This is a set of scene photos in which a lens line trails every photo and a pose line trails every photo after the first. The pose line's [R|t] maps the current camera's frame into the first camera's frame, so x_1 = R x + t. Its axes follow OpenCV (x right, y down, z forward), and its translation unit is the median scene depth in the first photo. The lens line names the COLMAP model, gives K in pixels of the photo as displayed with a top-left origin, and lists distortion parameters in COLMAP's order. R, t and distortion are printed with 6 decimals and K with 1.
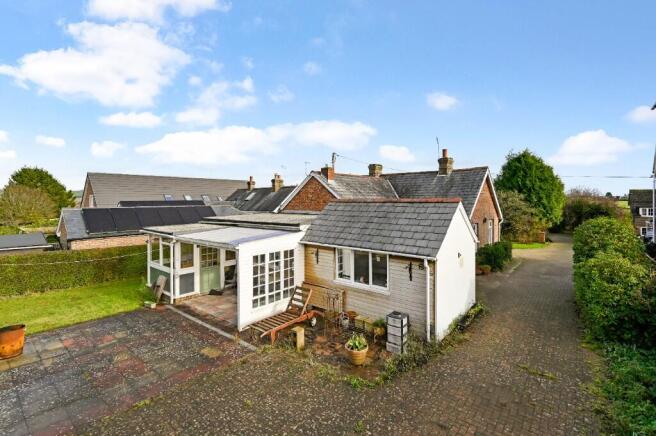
lens RADIAL K [[305.0, 0, 334.0], [0, 305.0, 200.9], [0, 0, 1]] dist [-0.003226, -0.000114]
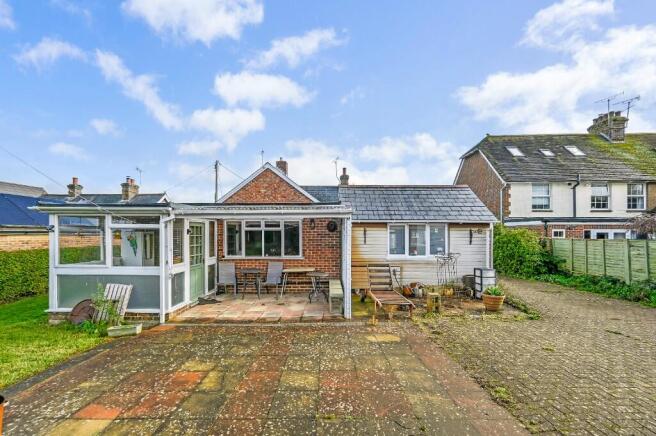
lens RADIAL K [[270.5, 0, 327.6], [0, 270.5, 234.5], [0, 0, 1]] dist [-0.005931, 0.000946]
pose [[0.777298, 0.004531, 0.629116, -0.617279], [-0.001437, 0.999984, -0.005427, 0.168441], [-0.629131, 0.003314, 0.777292, 0.388039]]
